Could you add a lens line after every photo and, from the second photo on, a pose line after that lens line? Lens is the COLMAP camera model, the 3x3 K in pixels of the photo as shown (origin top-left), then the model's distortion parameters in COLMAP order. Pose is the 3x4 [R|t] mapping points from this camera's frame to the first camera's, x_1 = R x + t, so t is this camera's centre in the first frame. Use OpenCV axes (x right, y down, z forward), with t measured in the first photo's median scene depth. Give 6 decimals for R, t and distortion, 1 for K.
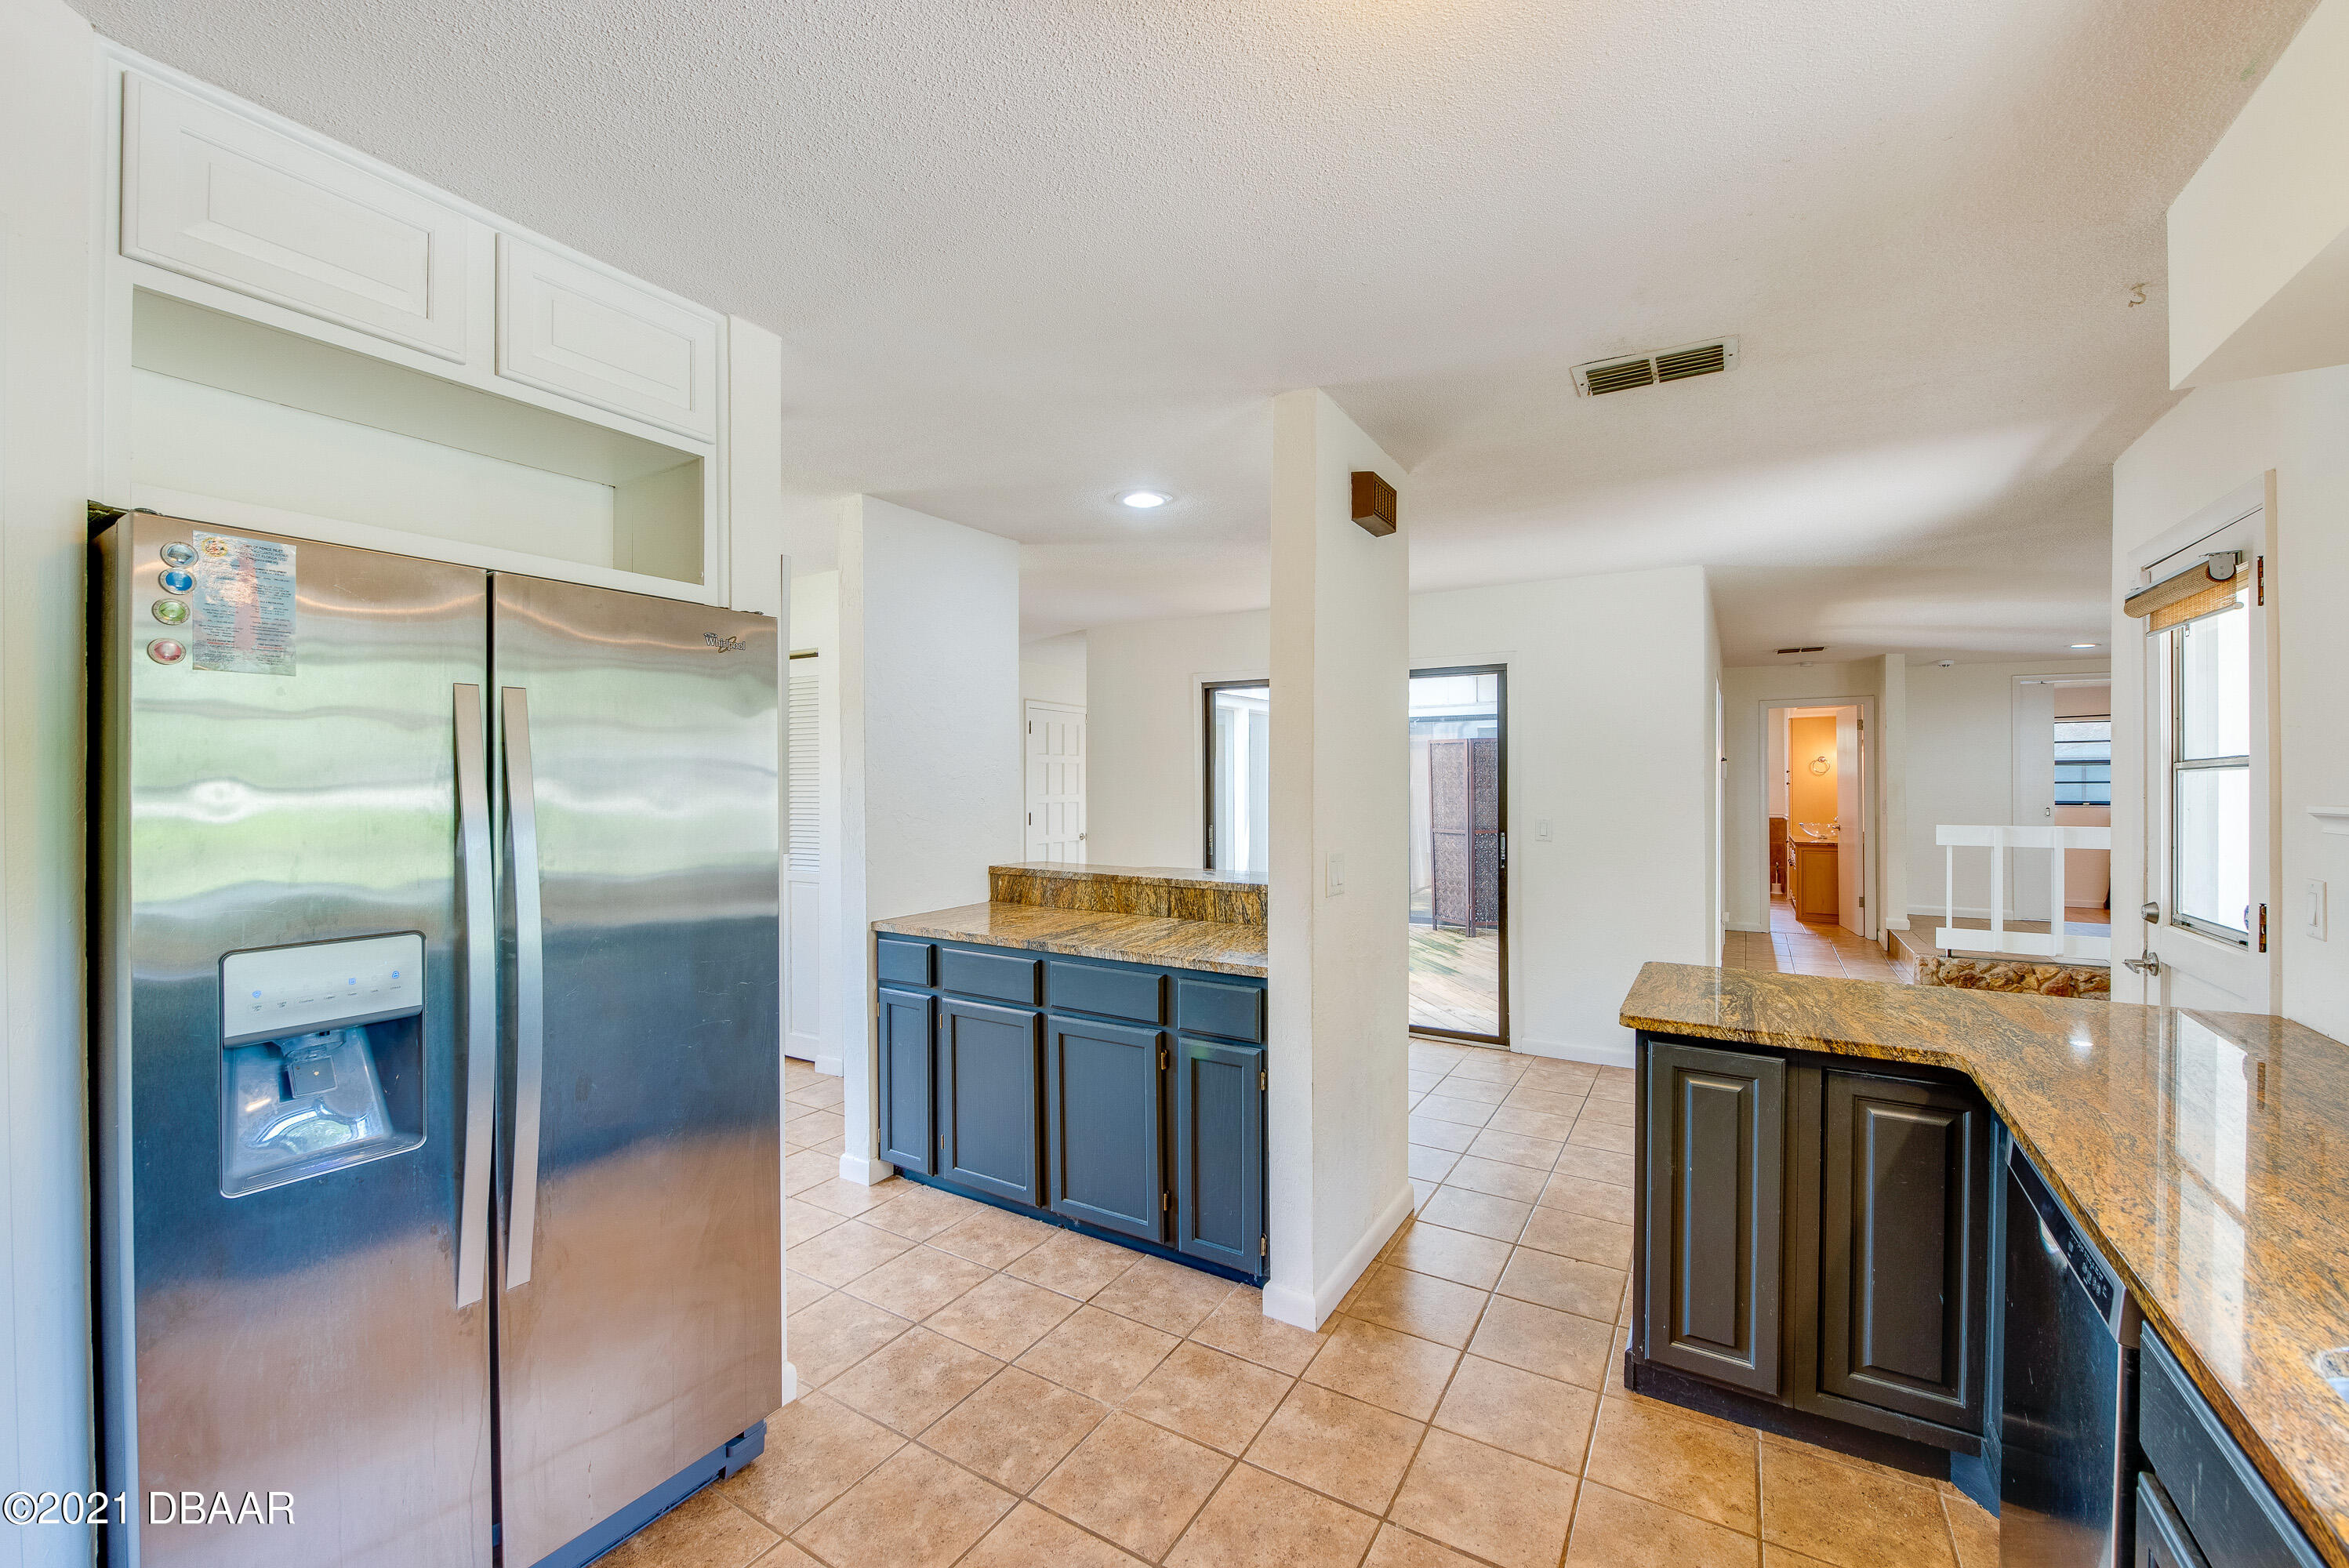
lens RADIAL K [[954.2, 0, 1179.3], [0, 954.2, 778.6], [0, 0, 1]] dist [-0.017562, -0.000050]
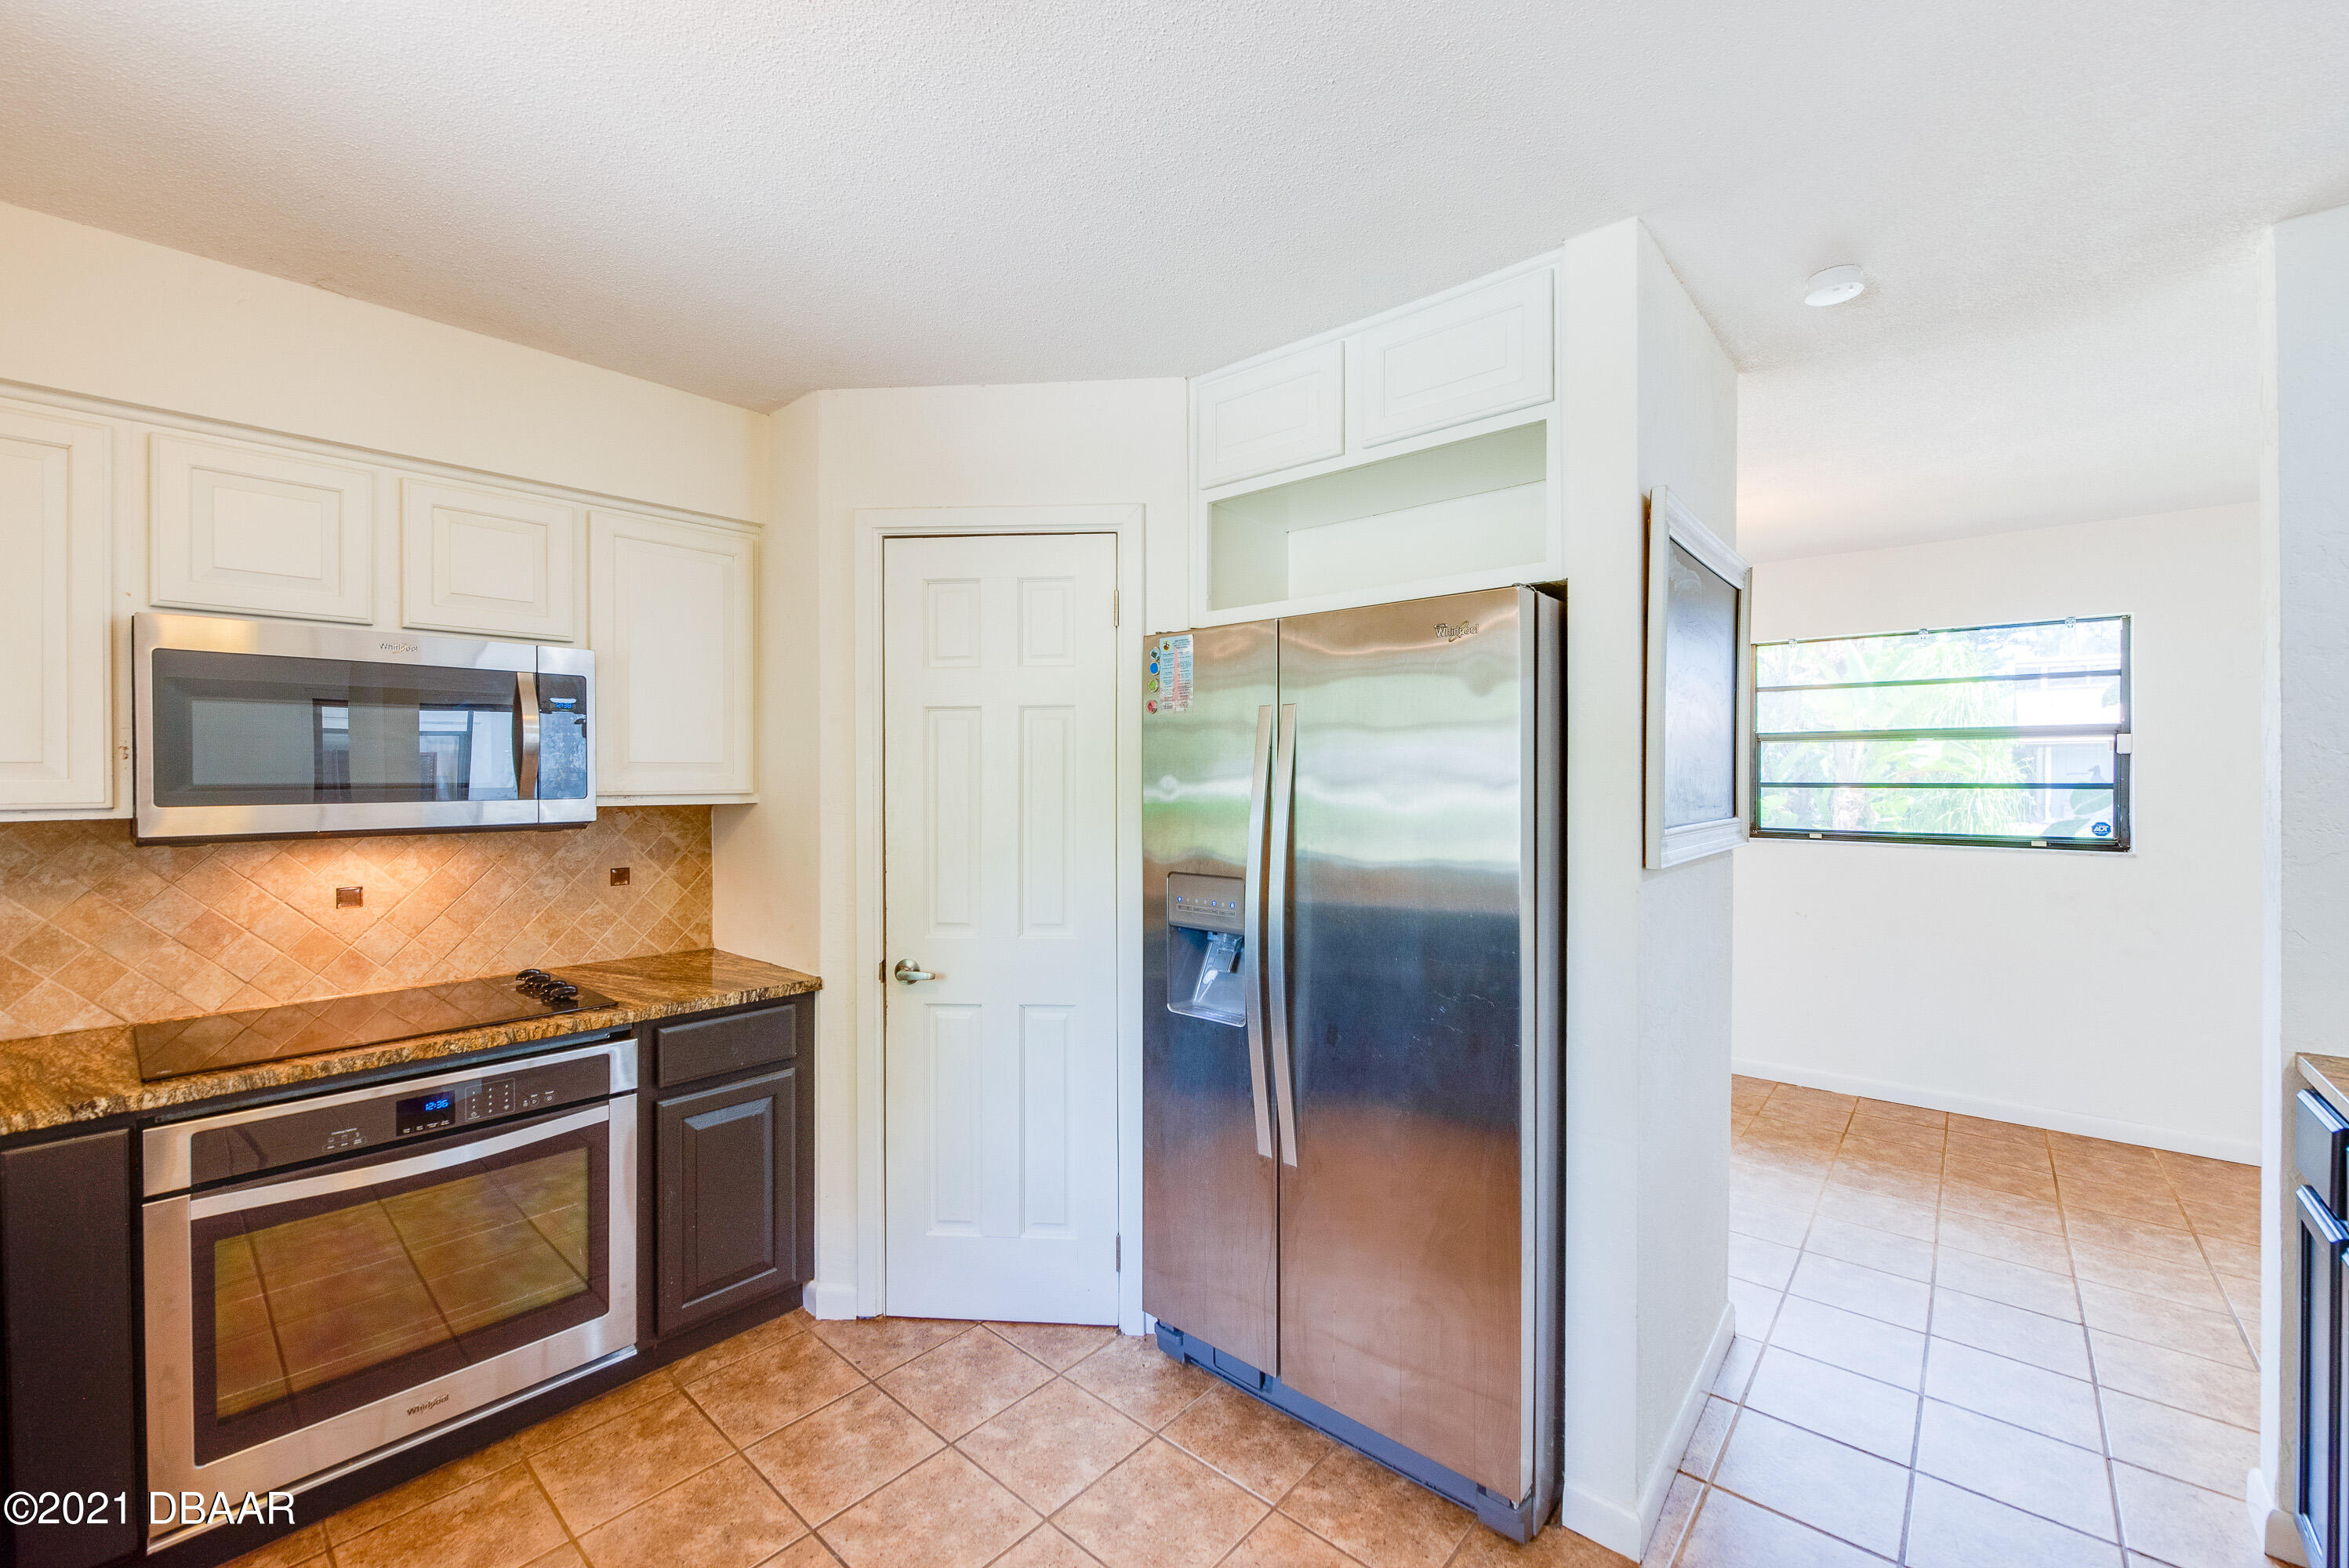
lens RADIAL K [[964.8, 0, 1155.5], [0, 964.8, 783.3], [0, 0, 1]] dist [-0.014803, -0.000434]
pose [[-0.197185, 0.008161, -0.980332, 0.157074], [0.001016, 0.999967, 0.008120, 0.000172], [0.980366, 0.000605, -0.197187, 0.269621]]
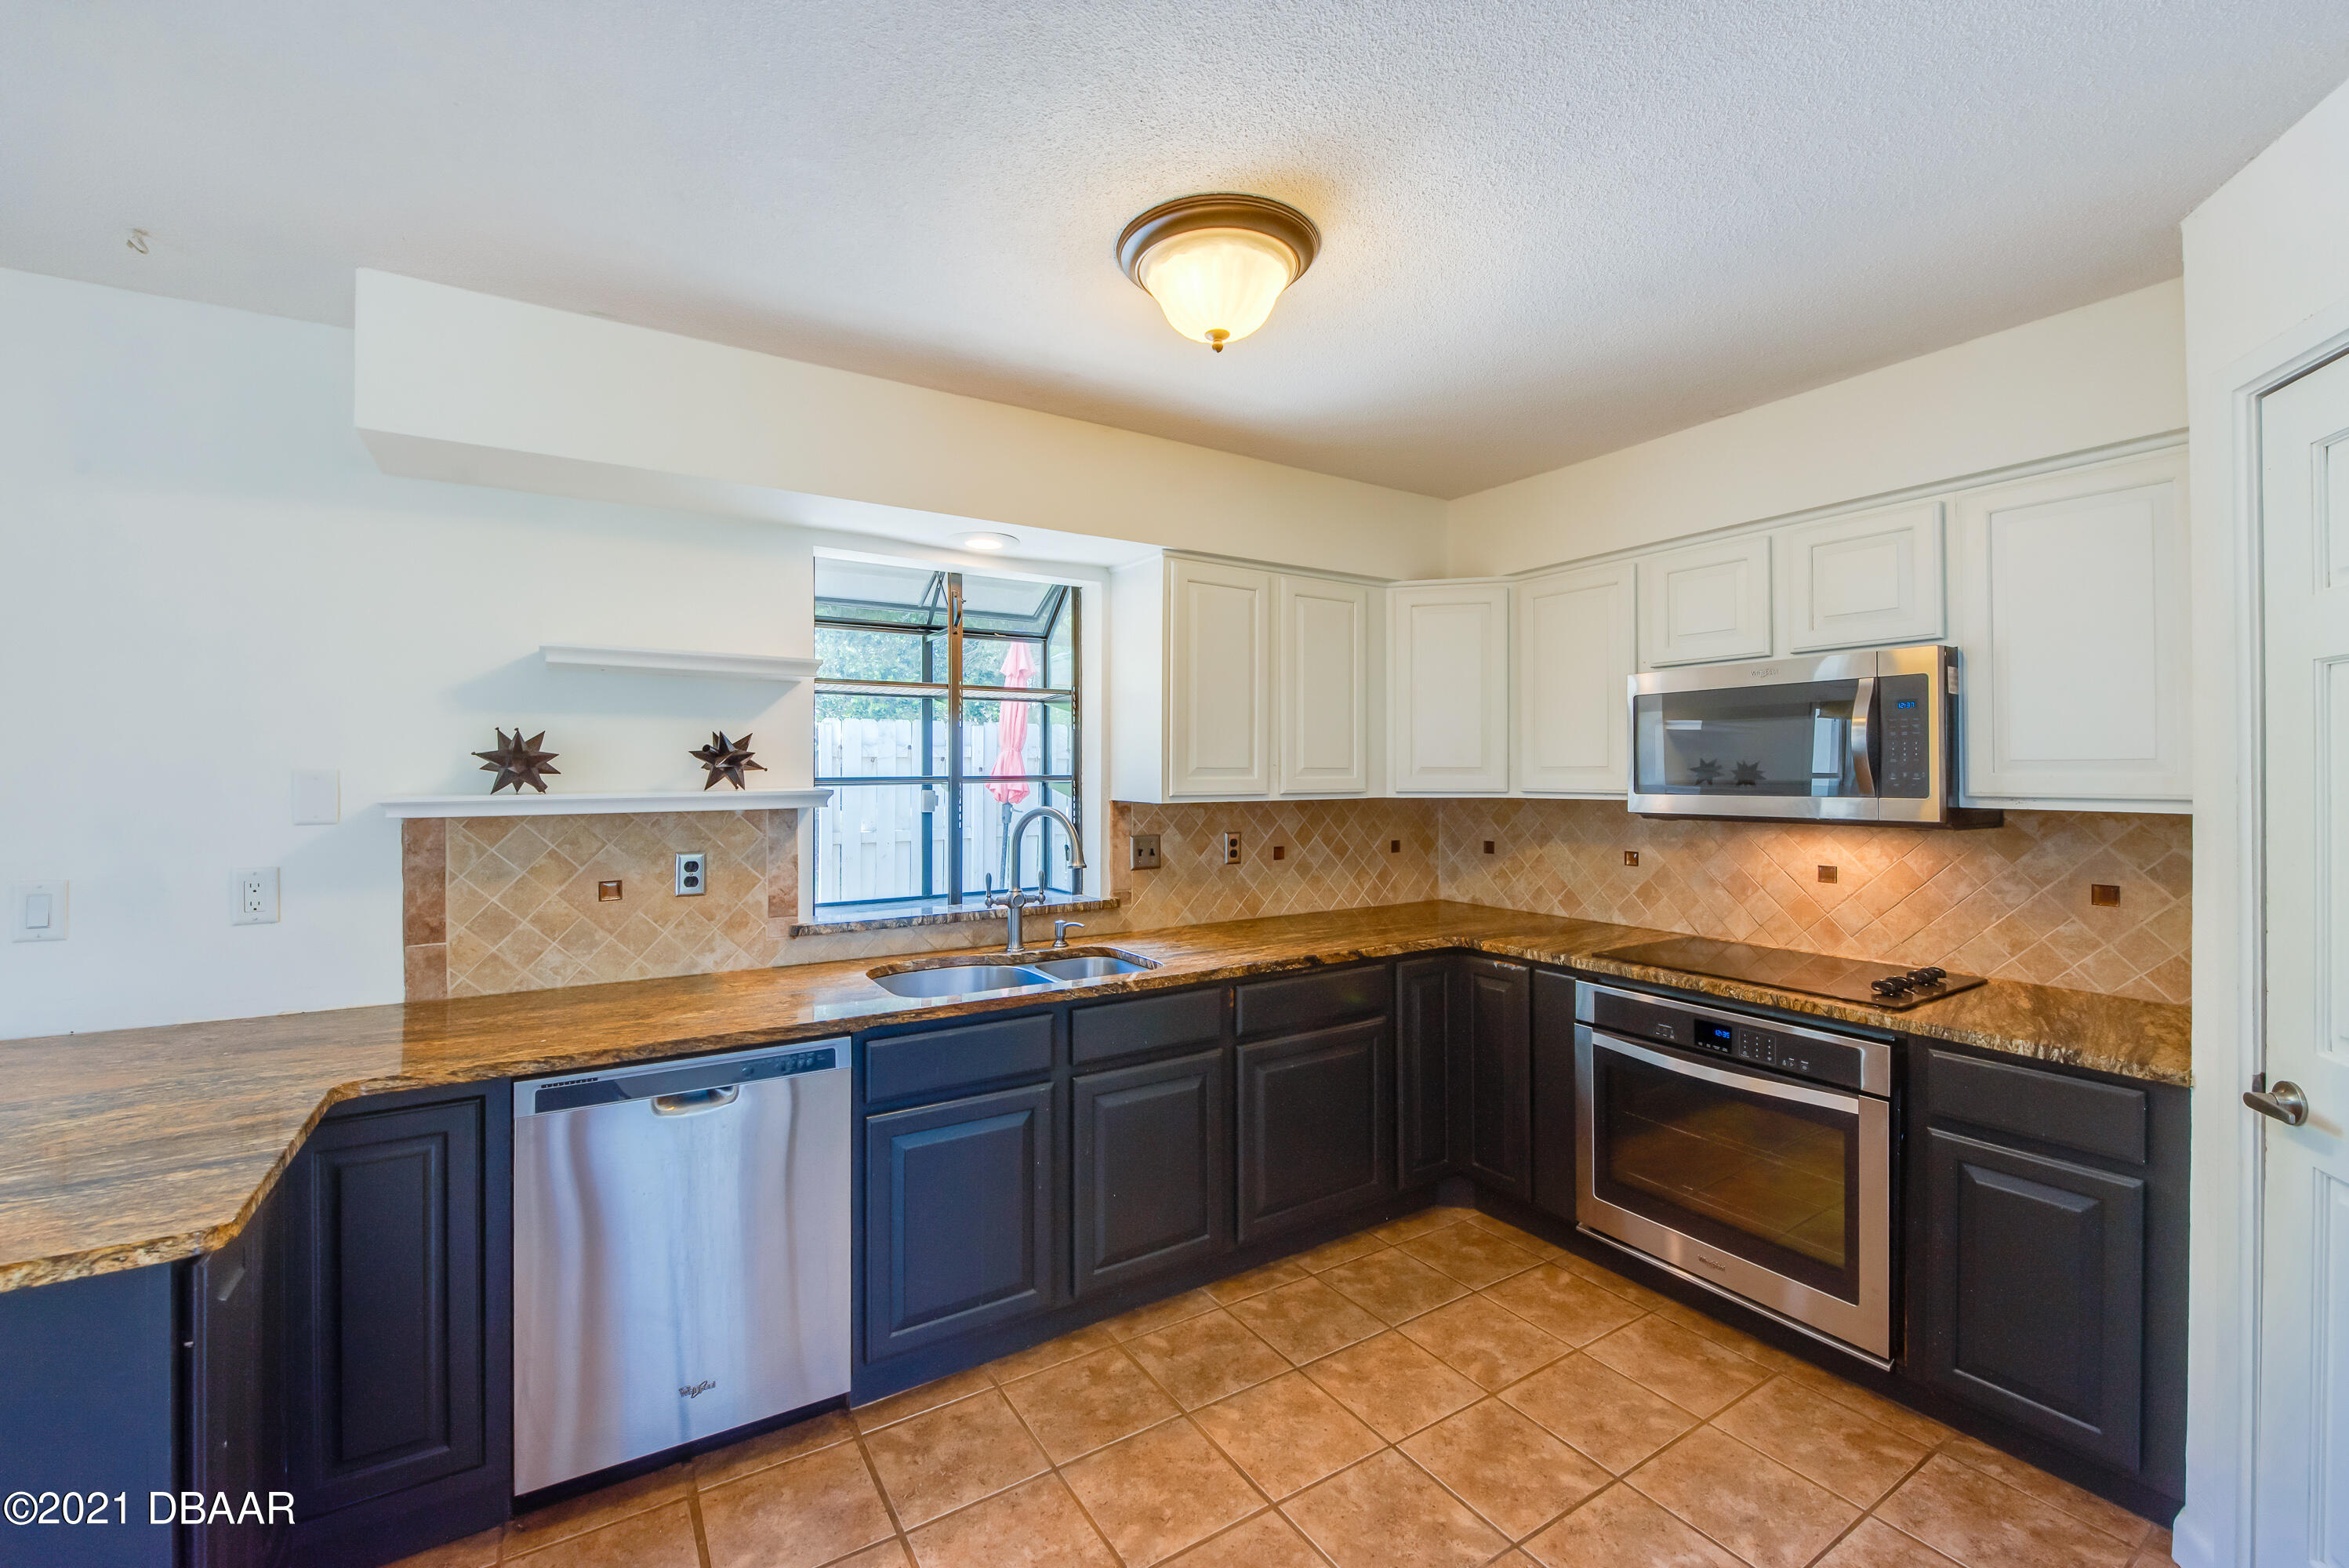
lens RADIAL K [[942.4, 0, 1188.0], [0, 942.4, 772.7], [0, 0, 1]] dist [-0.016089, -0.000177]
pose [[-0.888369, -0.000532, 0.459130, -0.076545], [-0.000637, 1.000000, -0.000073, -0.000669], [-0.459129, -0.000358, -0.888369, 0.420908]]
